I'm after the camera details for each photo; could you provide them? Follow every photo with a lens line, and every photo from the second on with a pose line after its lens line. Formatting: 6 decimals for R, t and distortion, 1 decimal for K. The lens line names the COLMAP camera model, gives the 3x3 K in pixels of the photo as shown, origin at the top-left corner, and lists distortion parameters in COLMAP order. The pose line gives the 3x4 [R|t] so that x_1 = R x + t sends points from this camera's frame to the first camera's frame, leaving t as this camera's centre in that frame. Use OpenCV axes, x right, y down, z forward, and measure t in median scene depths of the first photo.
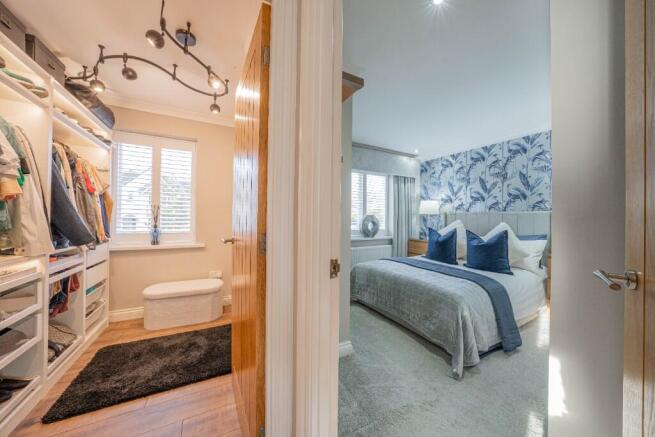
lens RADIAL K [[225.1, 0, 327.8], [0, 225.1, 217.0], [0, 0, 1]] dist [-0.030331, 0.006248]
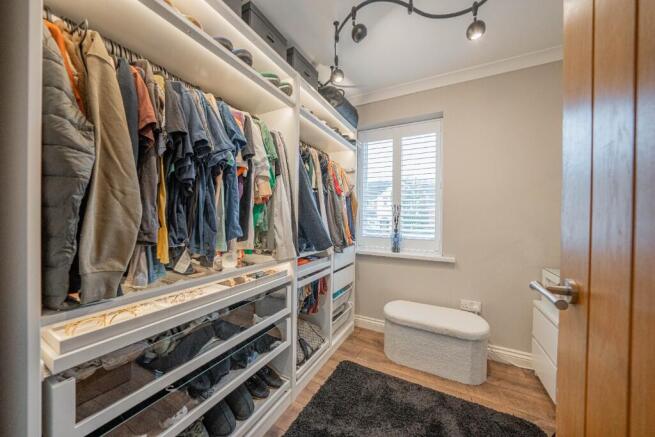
lens RADIAL K [[225.1, 0, 327.8], [0, 225.1, 217.0], [0, 0, 1]] dist [-0.030331, 0.006248]
pose [[0.552049, -0.003985, -0.833802, -0.277166], [-0.003561, 0.999968, -0.007137, -0.001873], [0.833804, 0.006909, 0.552017, 0.415450]]
